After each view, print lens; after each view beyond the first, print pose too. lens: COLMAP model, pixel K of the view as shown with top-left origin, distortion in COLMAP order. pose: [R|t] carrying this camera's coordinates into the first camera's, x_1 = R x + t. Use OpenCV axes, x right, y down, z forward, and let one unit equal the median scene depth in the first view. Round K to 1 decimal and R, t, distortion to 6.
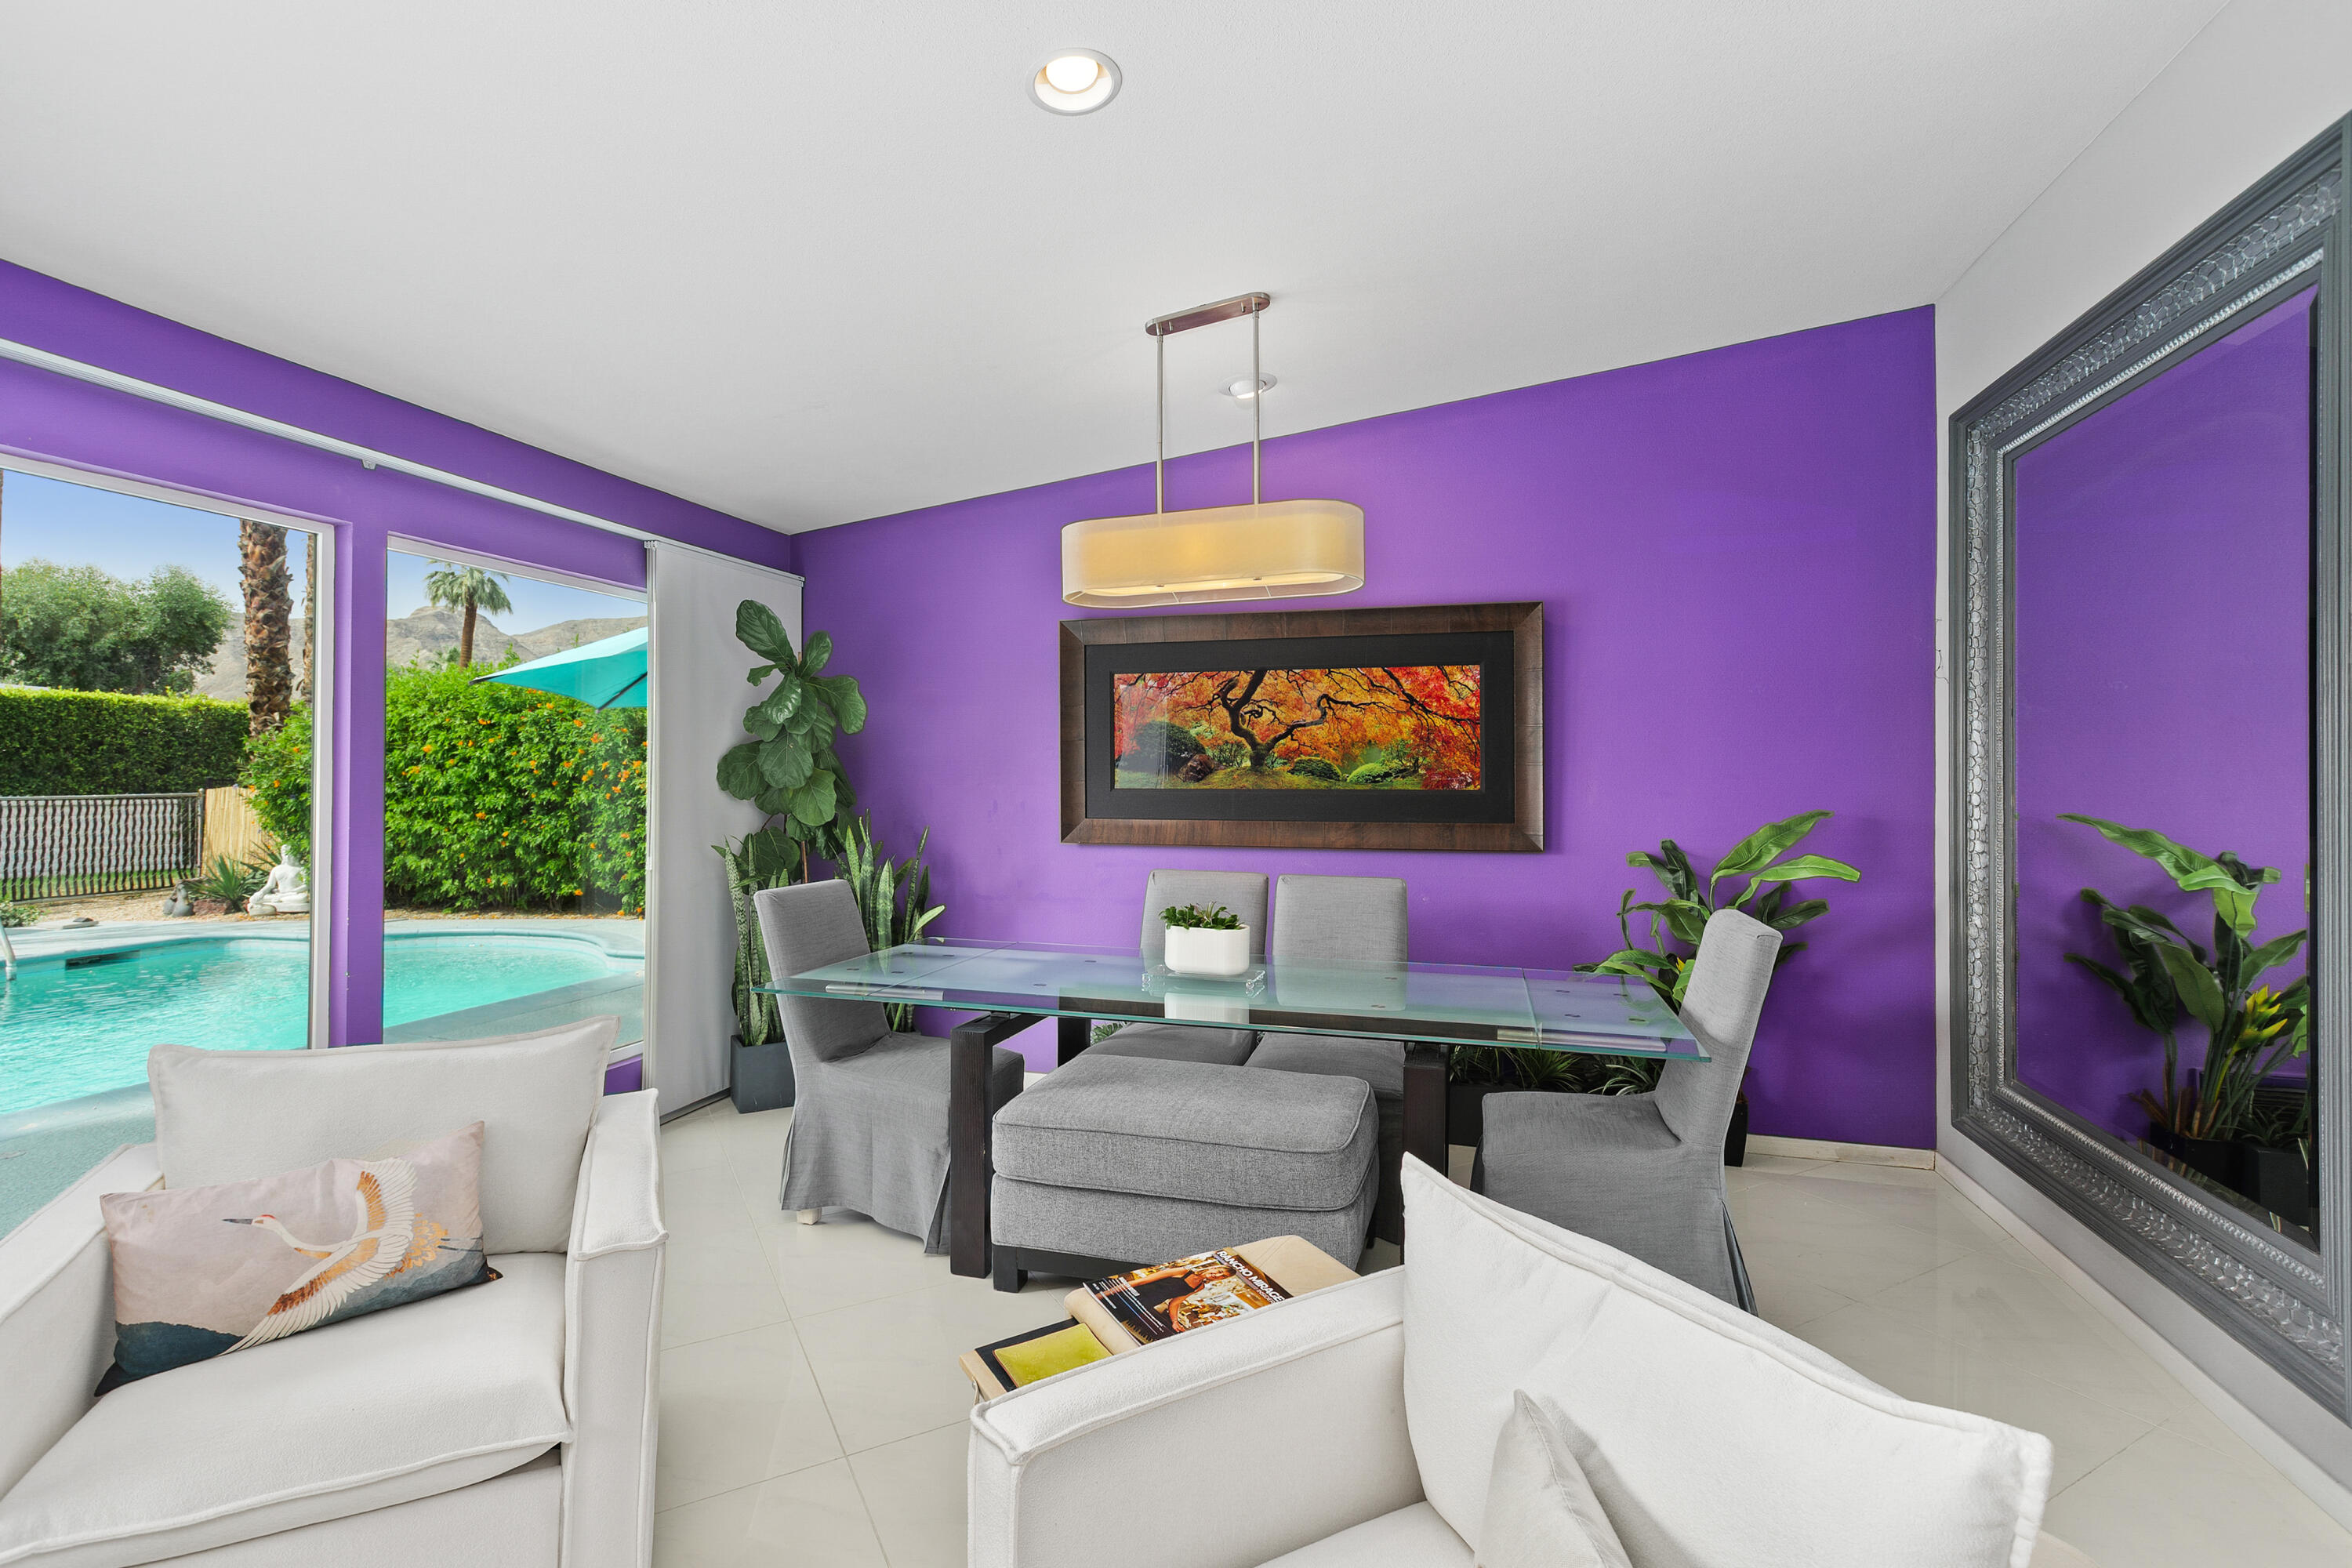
lens RADIAL K [[1080.9, 0, 1173.2], [0, 1080.9, 769.9], [0, 0, 1]] dist [-0.000149, -0.000022]
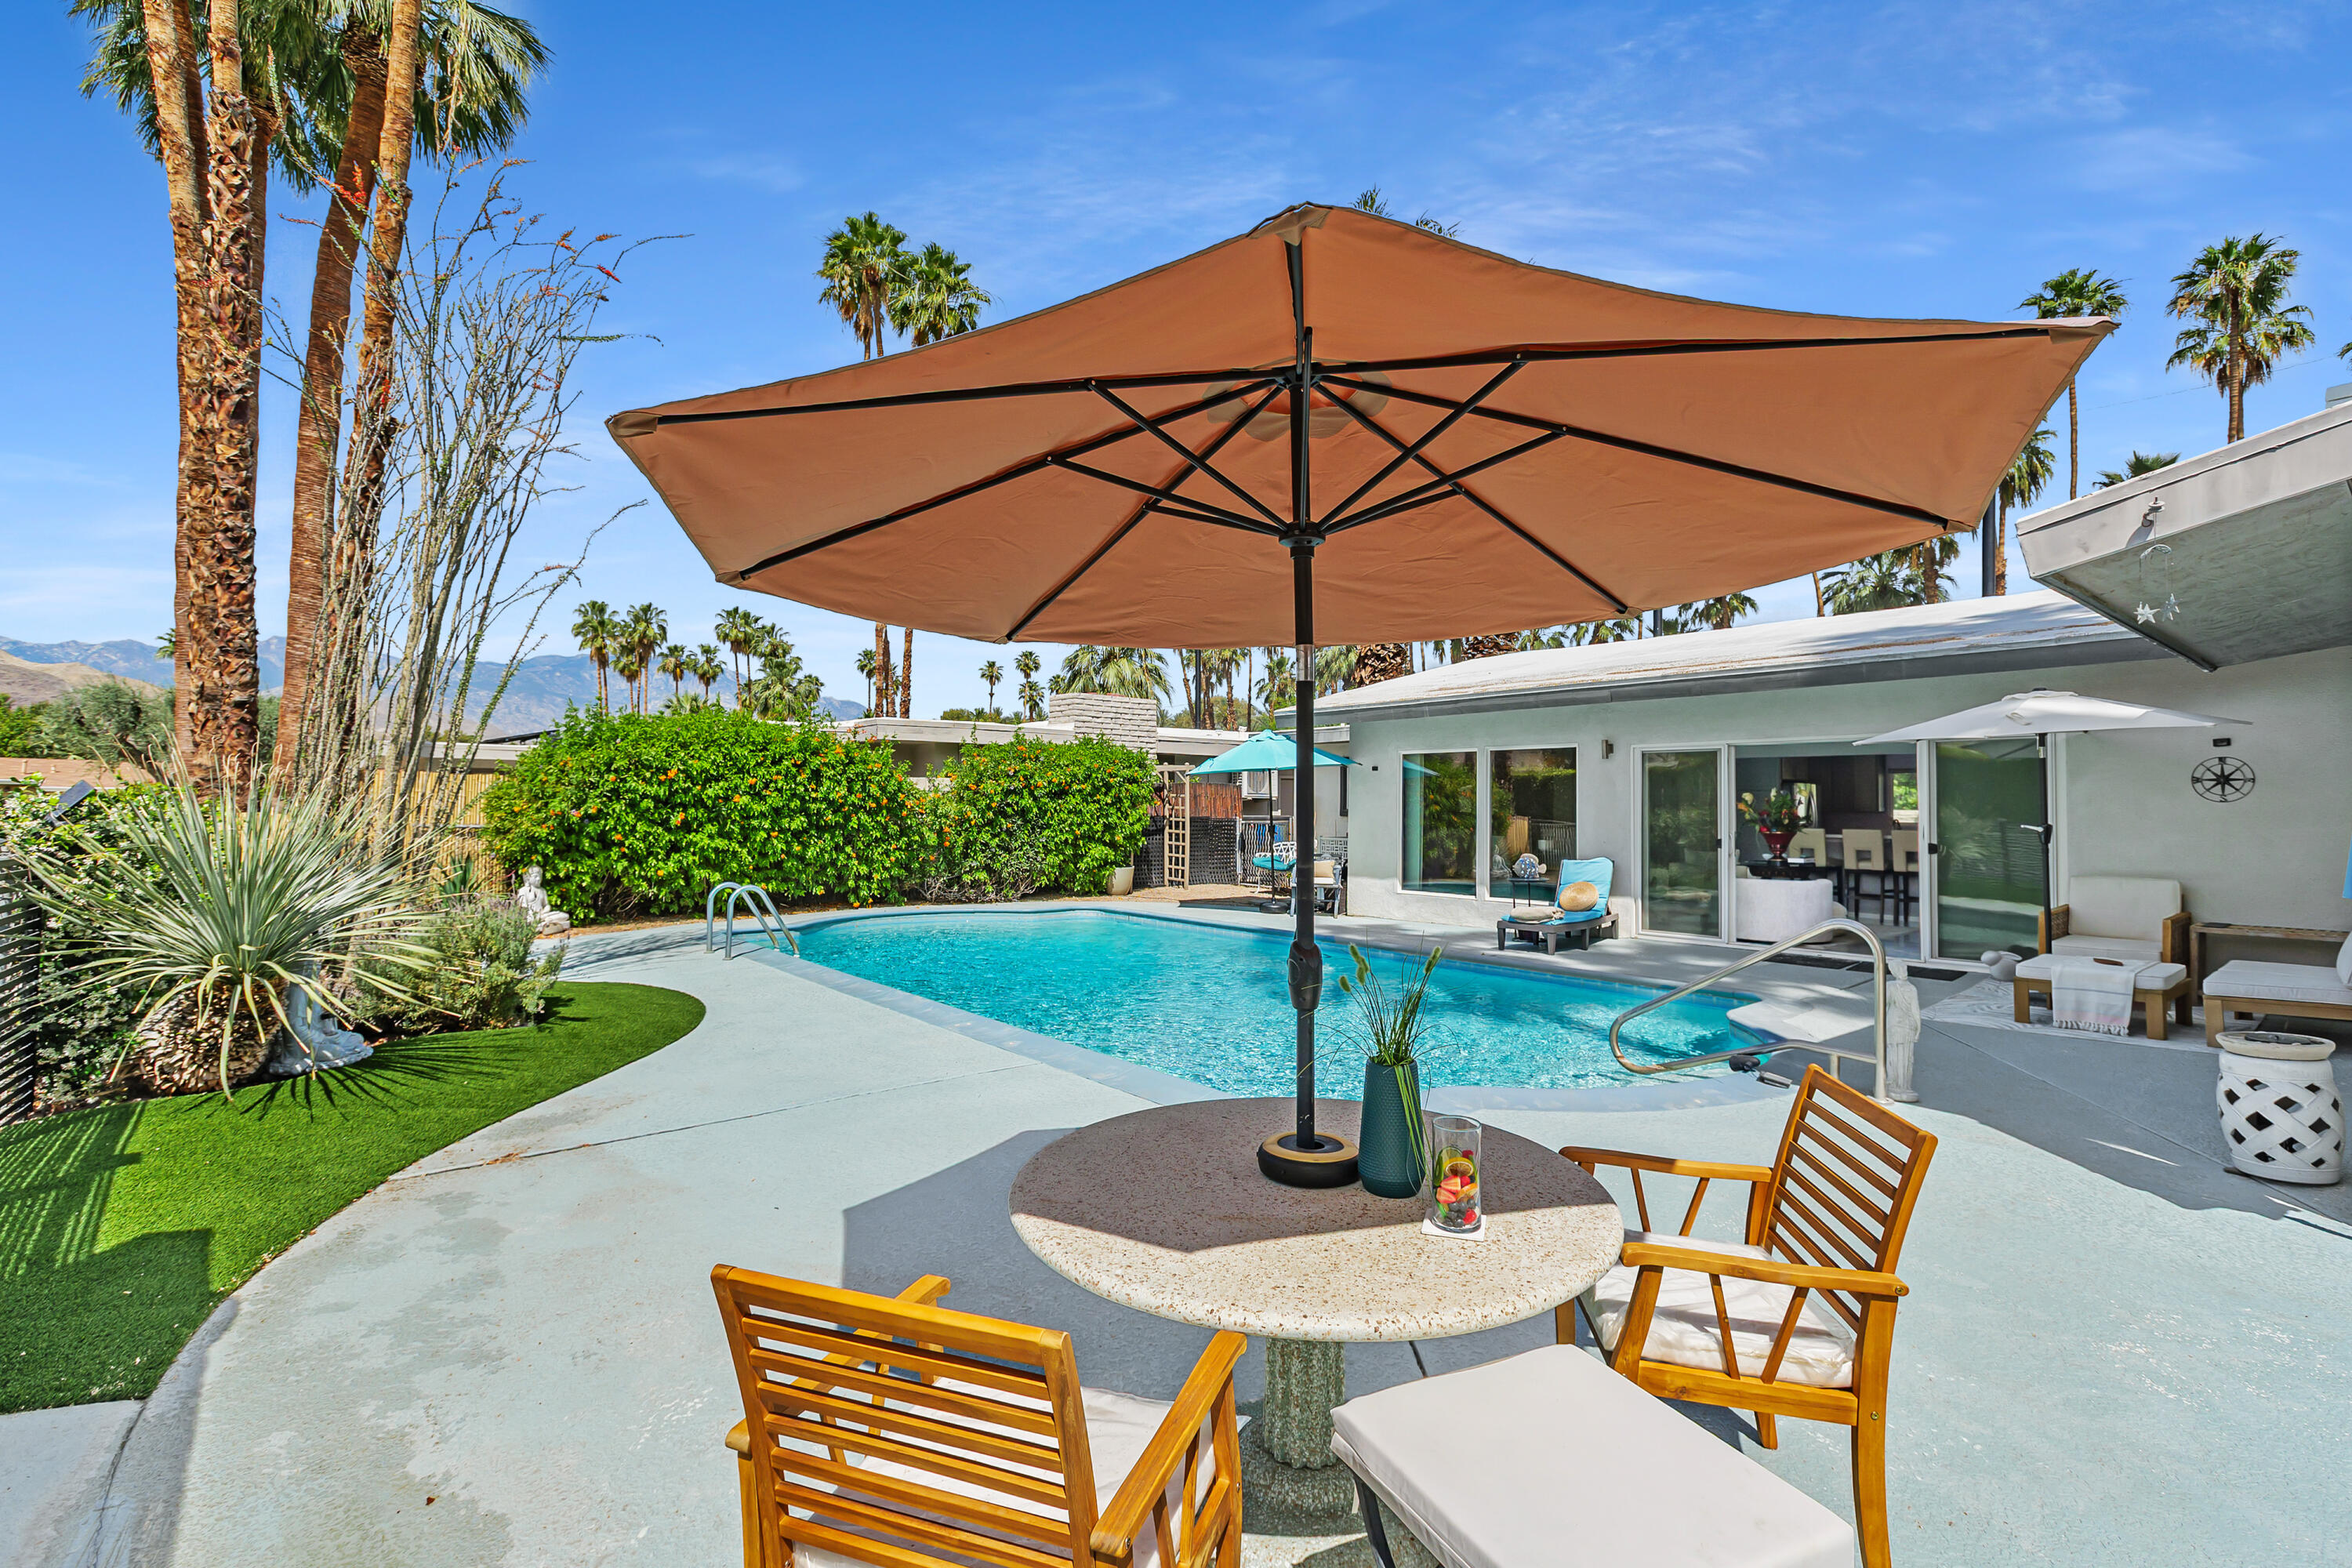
lens RADIAL K [[1054.7, 0, 1176.0], [0, 1054.7, 784.0], [0, 0, 1]] dist [0.001116, 0.000606]
pose [[0.570899, 0.022398, 0.820715, -3.395043], [-0.011342, 0.999748, -0.019394, 0.002443], [-0.820942, 0.001764, 0.571009, -0.233400]]
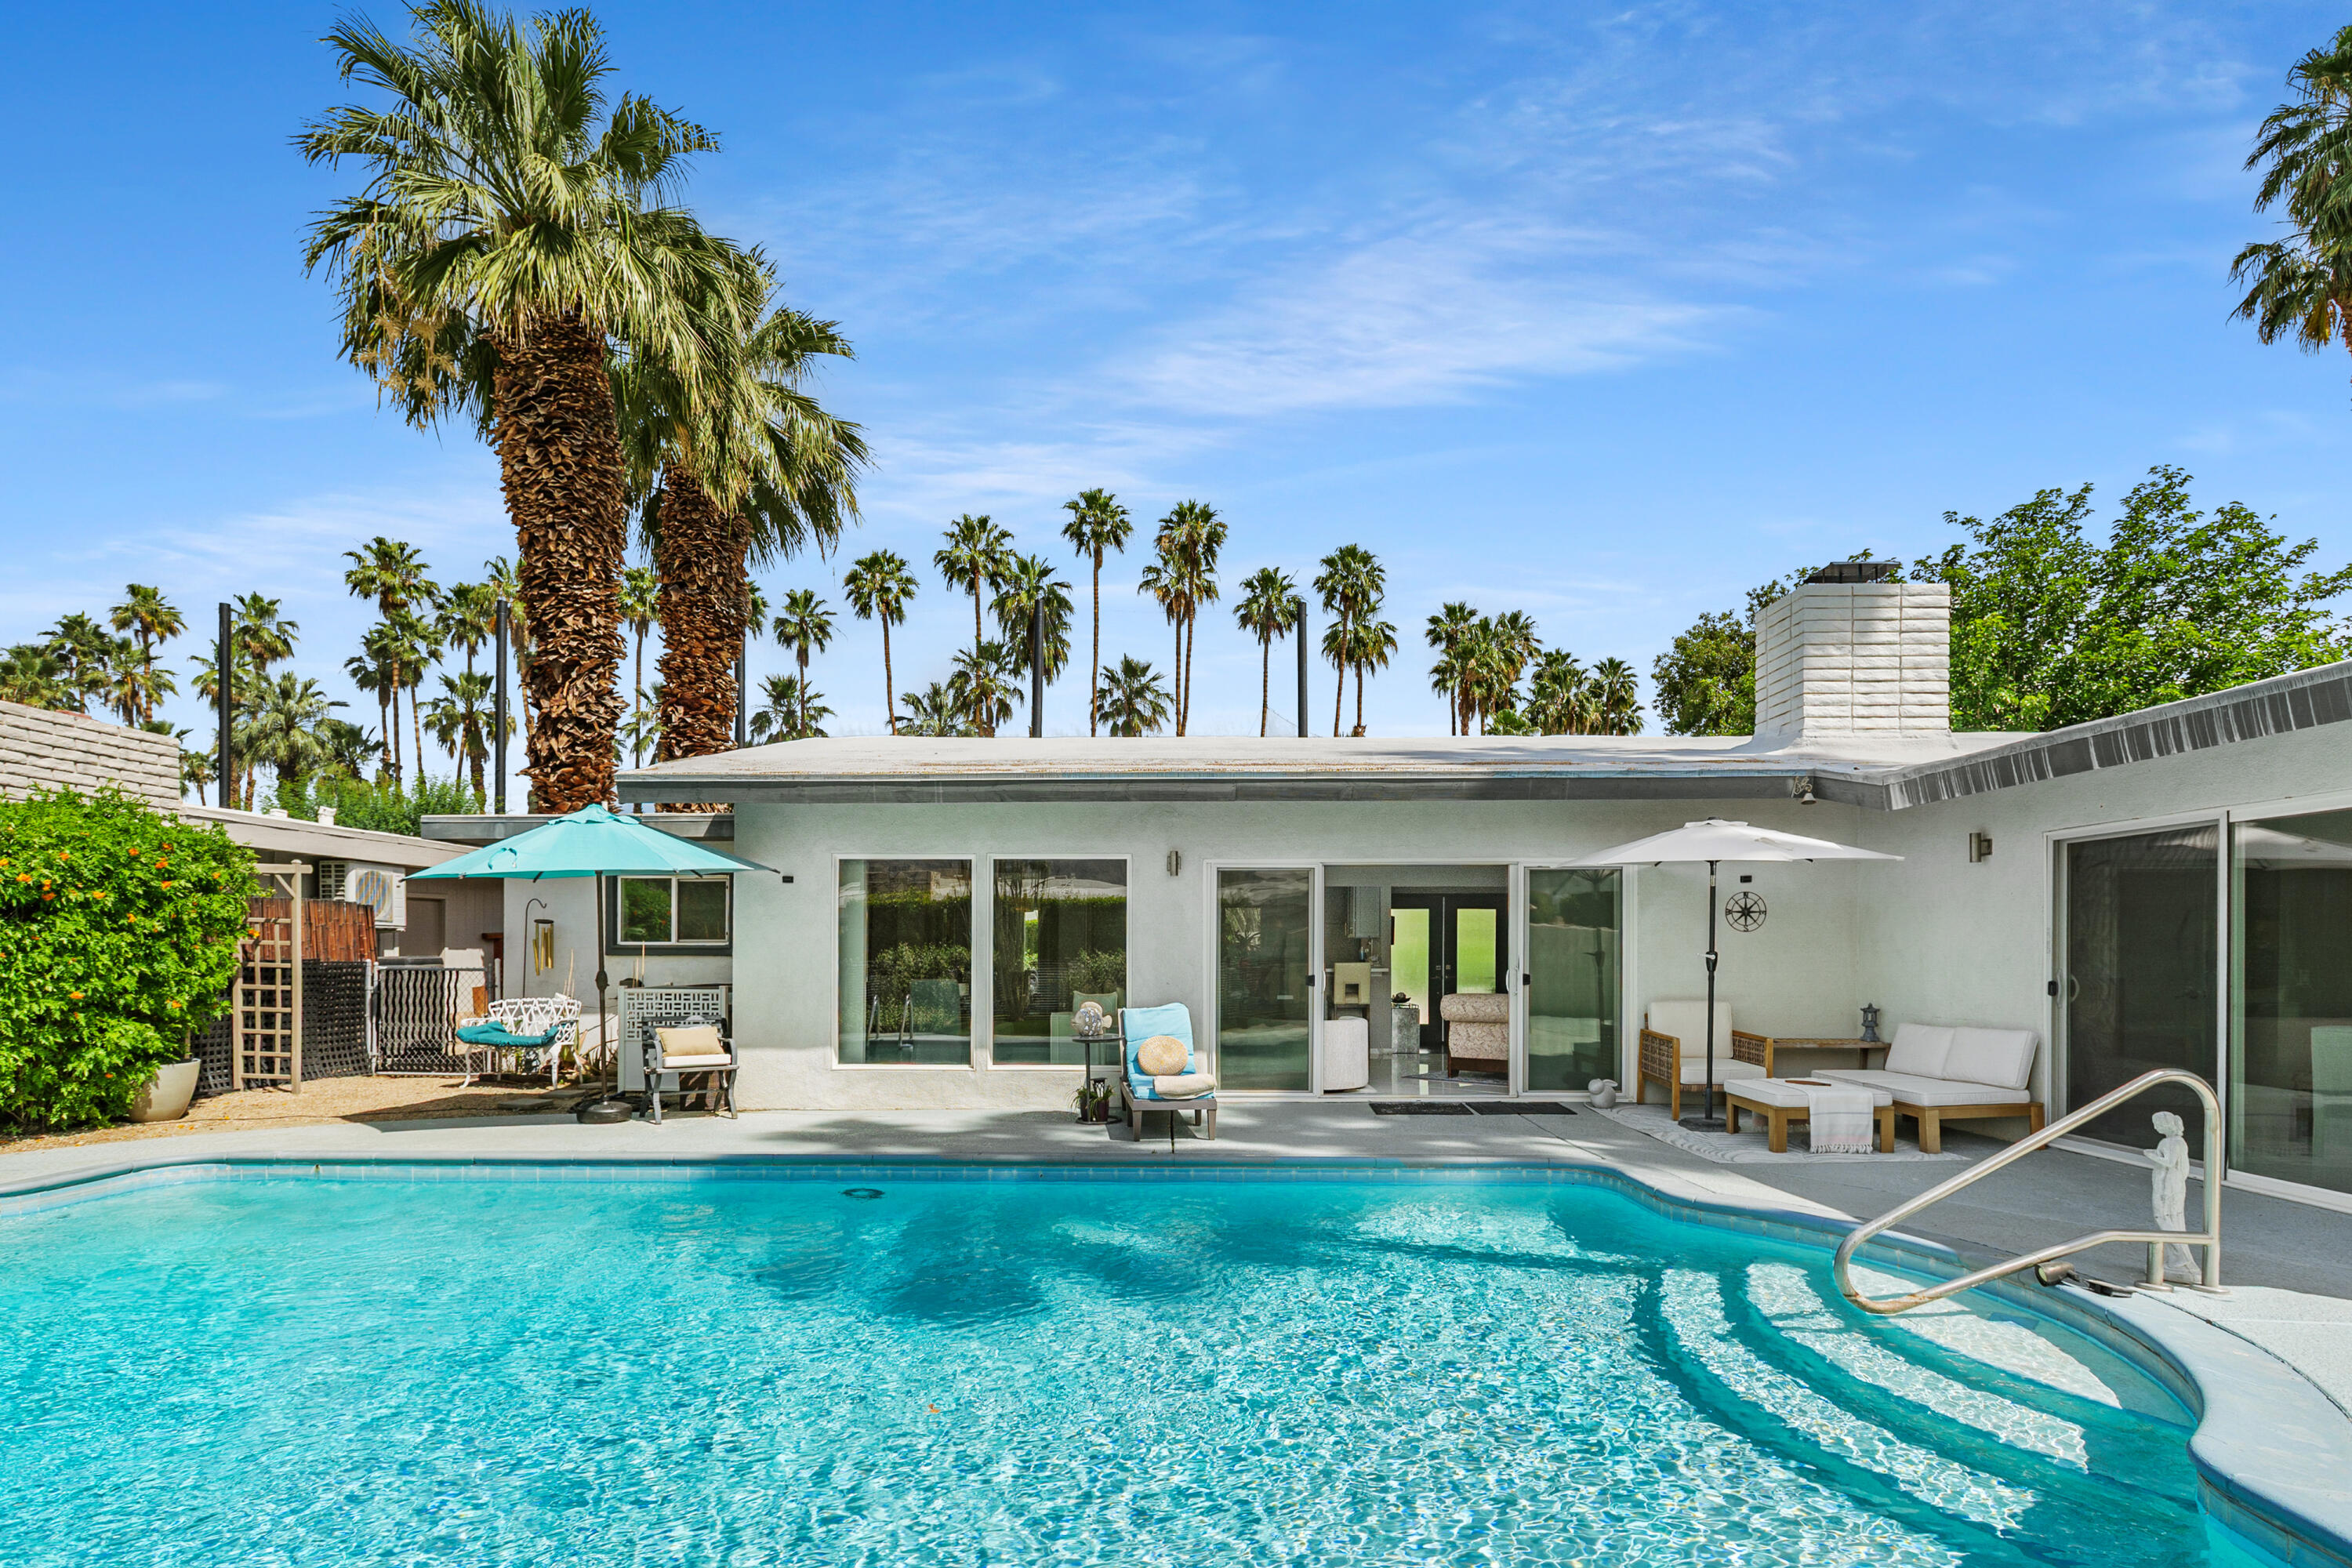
lens RADIAL K [[1122.7, 0, 1172.5], [0, 1122.7, 951.7], [0, 0, 1]] dist [-0.001141, -0.000569]
pose [[-0.254906, -0.000294, 0.966966, -2.736448], [-0.006092, 0.999981, -0.001302, 0.025876], [-0.966947, -0.006223, -0.254903, 0.921019]]
